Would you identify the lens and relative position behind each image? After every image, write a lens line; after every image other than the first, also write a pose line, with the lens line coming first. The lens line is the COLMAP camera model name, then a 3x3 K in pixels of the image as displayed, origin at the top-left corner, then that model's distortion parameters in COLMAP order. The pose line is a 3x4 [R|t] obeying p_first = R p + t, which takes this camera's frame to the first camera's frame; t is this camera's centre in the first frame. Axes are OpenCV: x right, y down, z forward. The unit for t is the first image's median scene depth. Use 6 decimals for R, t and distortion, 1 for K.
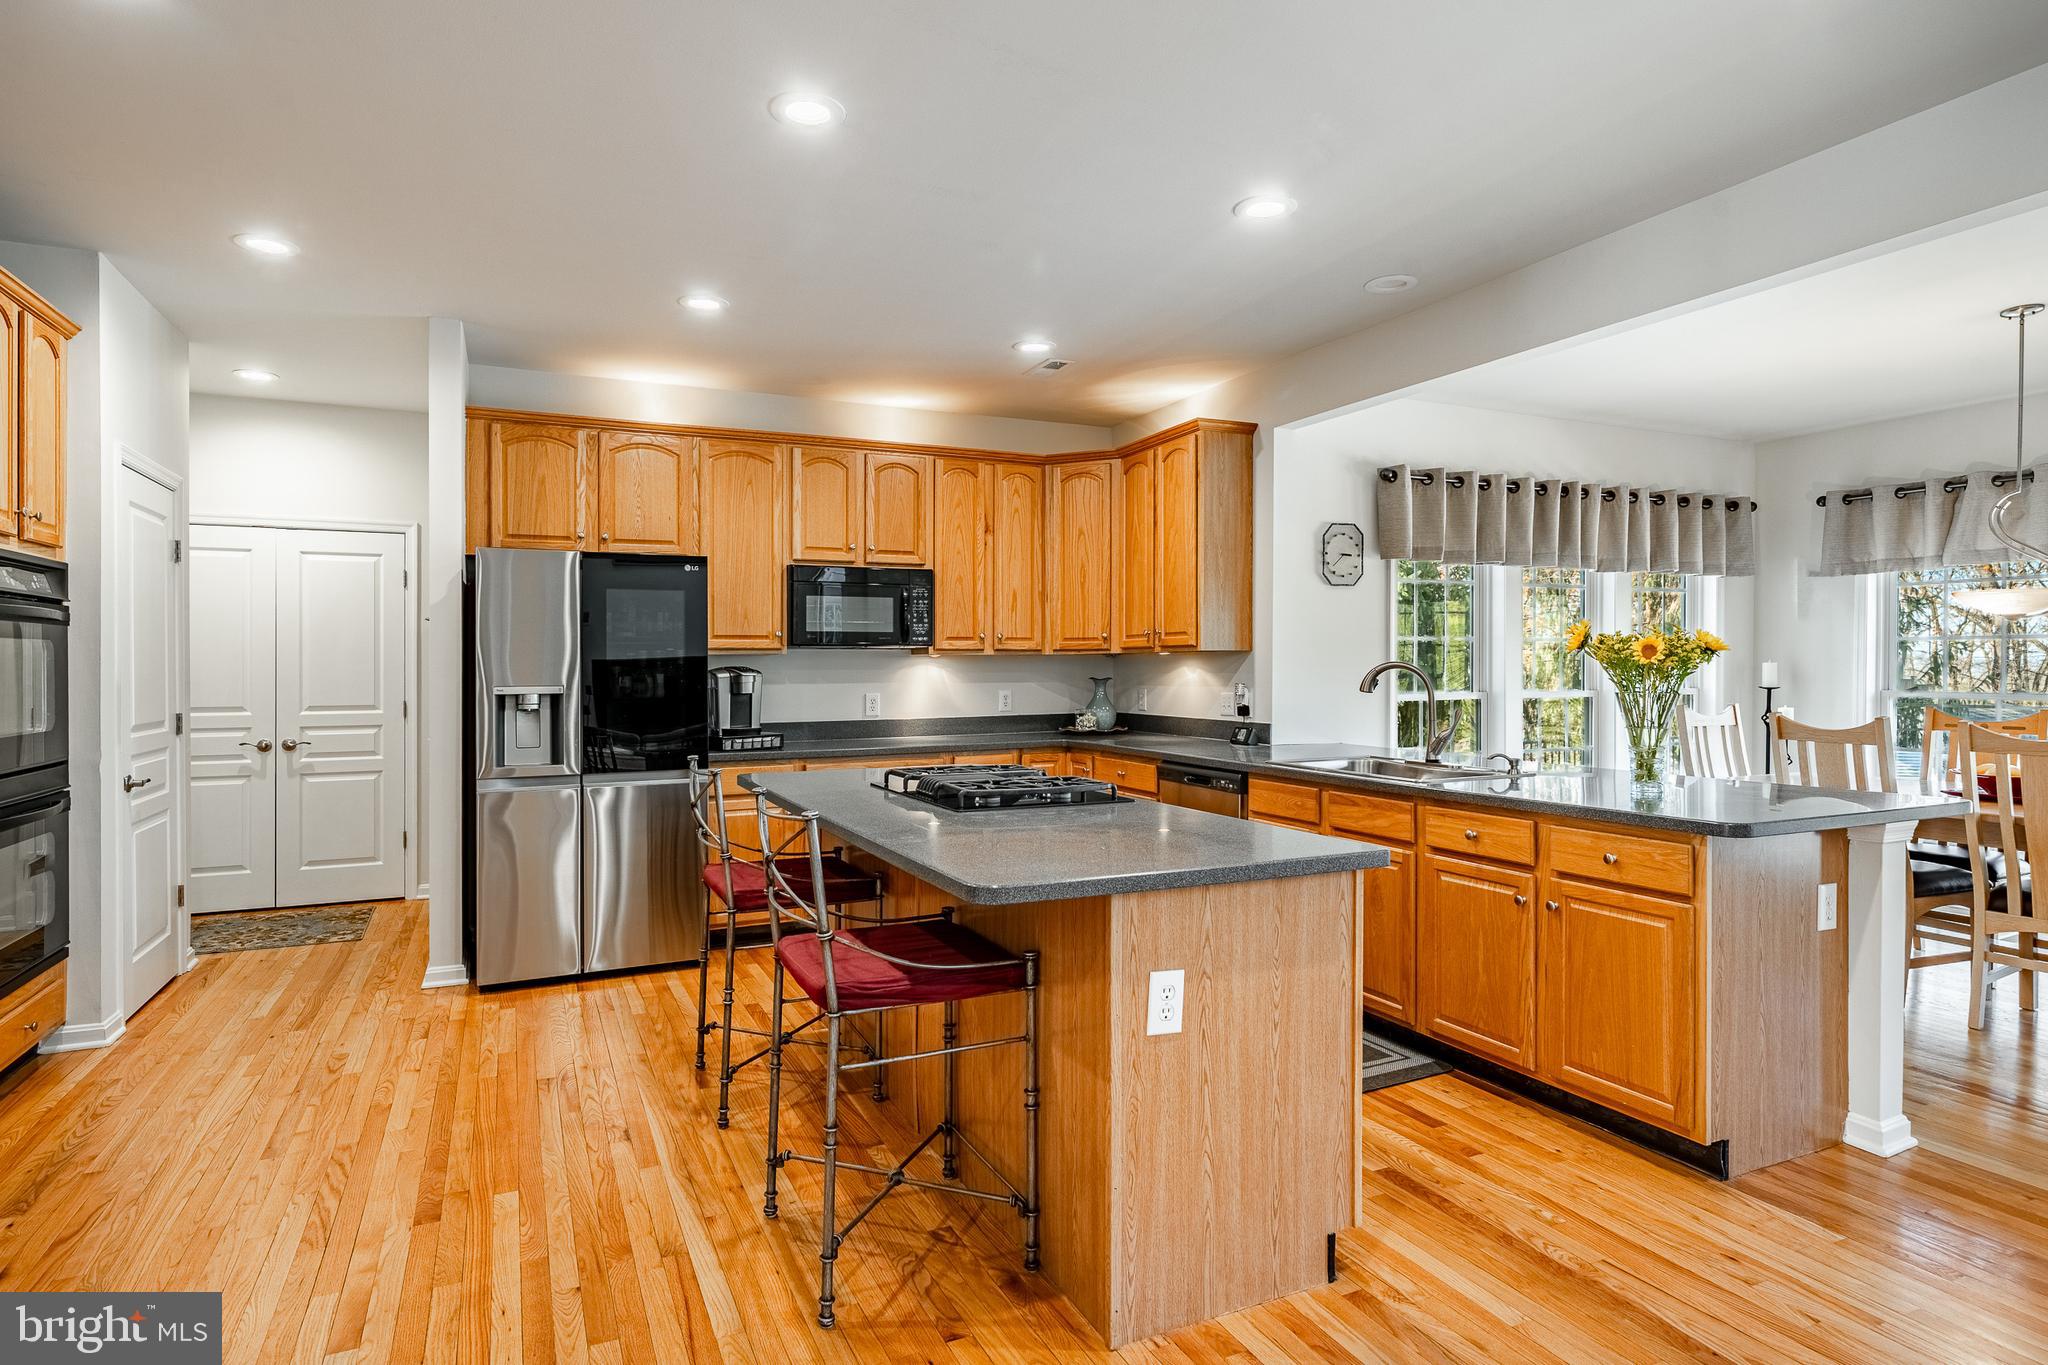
lens RADIAL K [[1080.3, 0, 1013.8], [0, 1080.3, 666.1], [0, 0, 1]] dist [-0.002265, -0.000016]
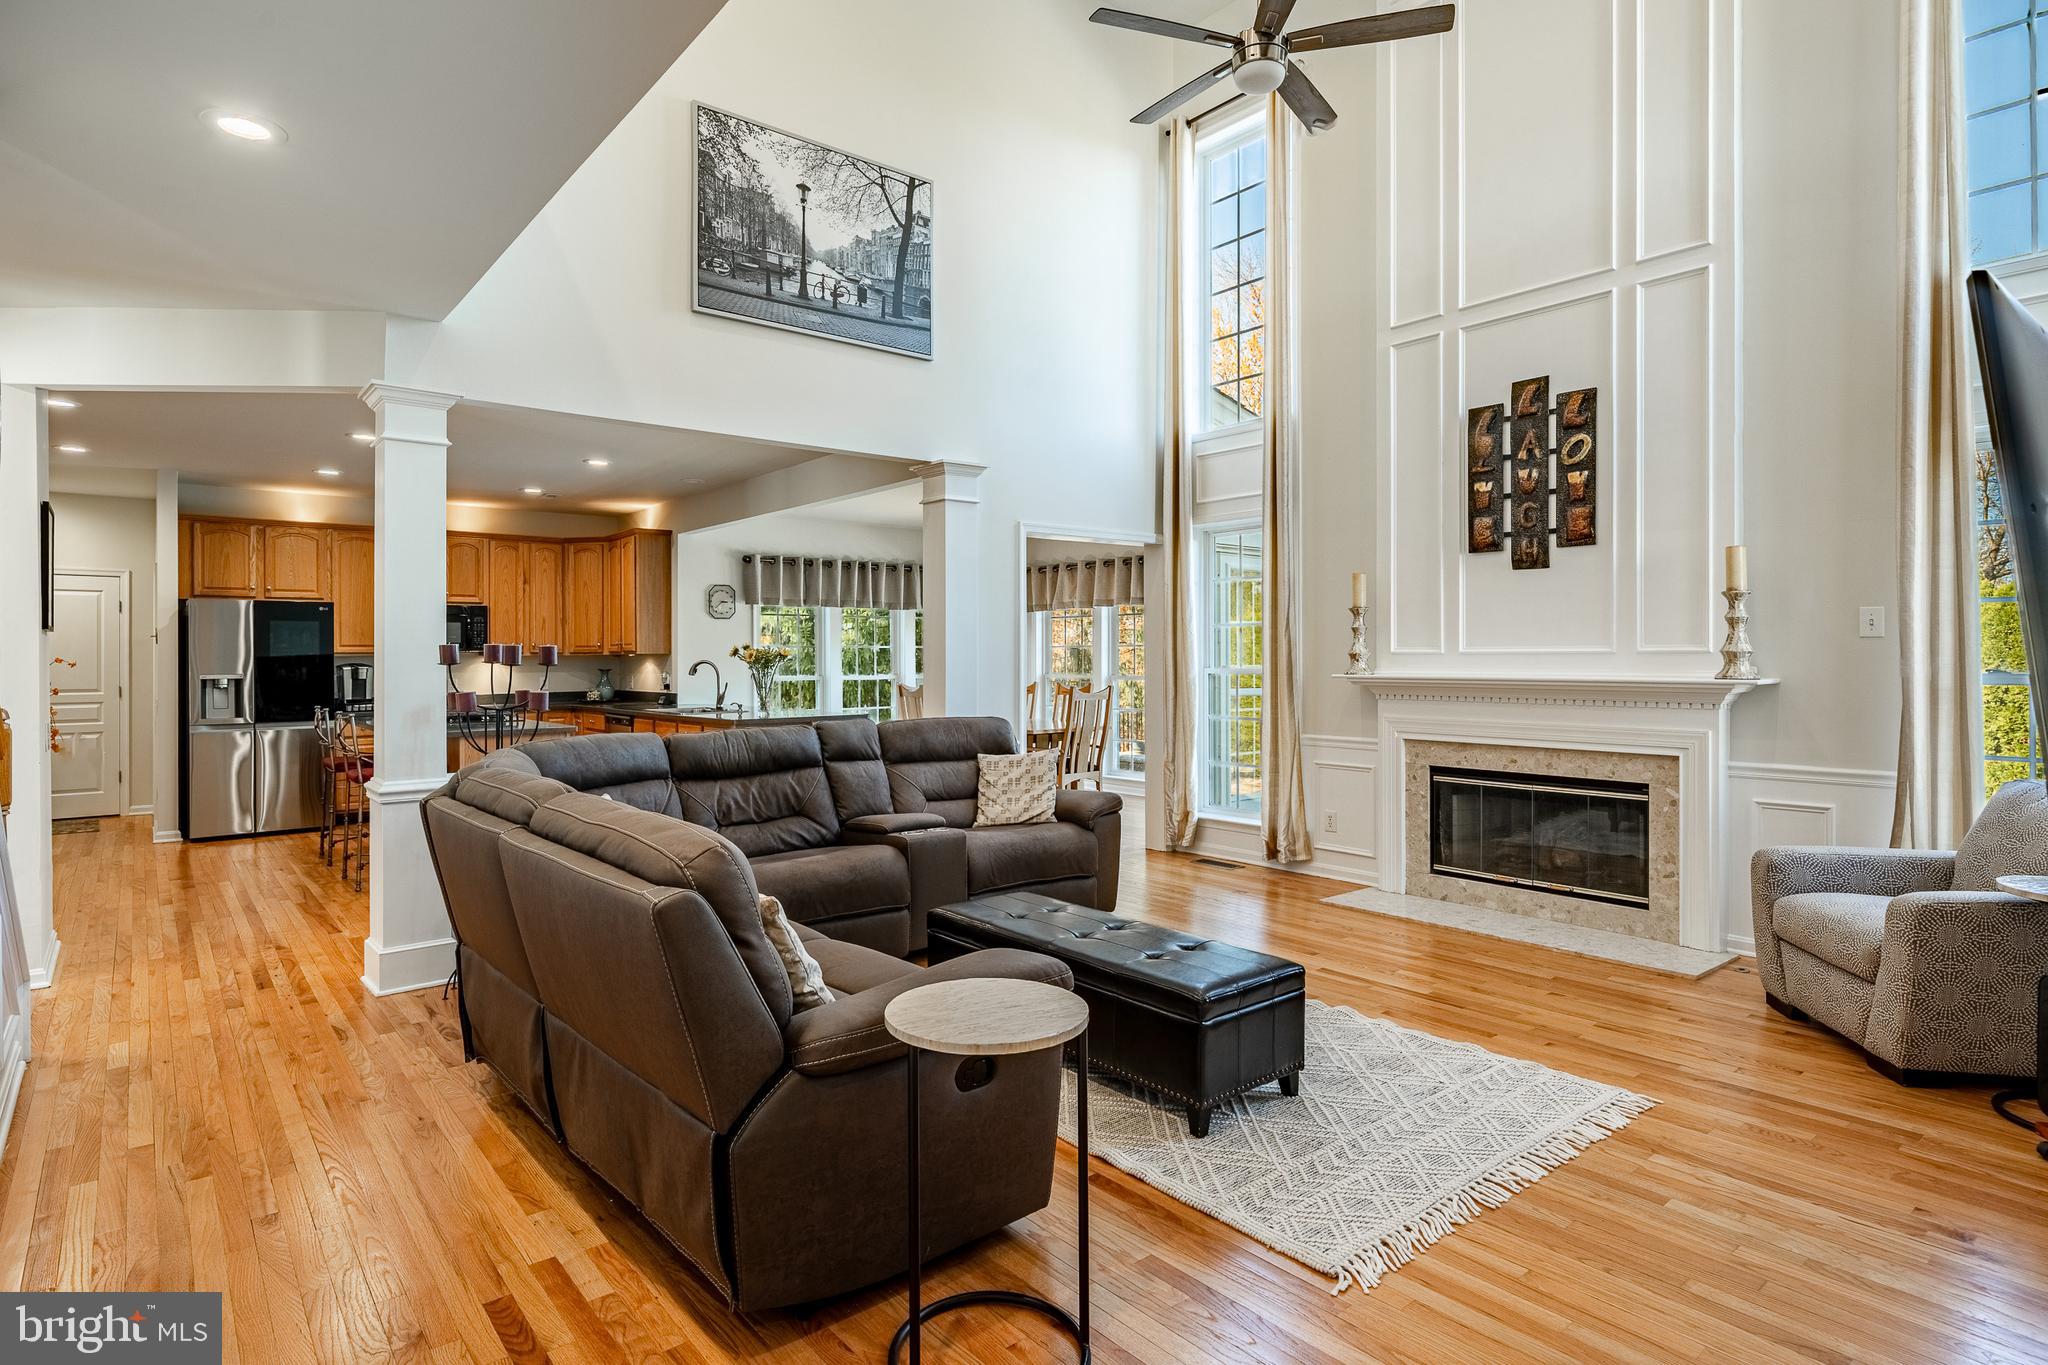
lens RADIAL K [[1054.3, 0, 990.4], [0, 1054.3, 660.3], [0, 0, 1]] dist [0.001051, 0.000126]
pose [[0.971701, -0.002826, 0.236196, 0.337416], [0.002993, 0.999995, -0.000348, -0.001210], [-0.236194, 0.001045, 0.971705, -0.894431]]
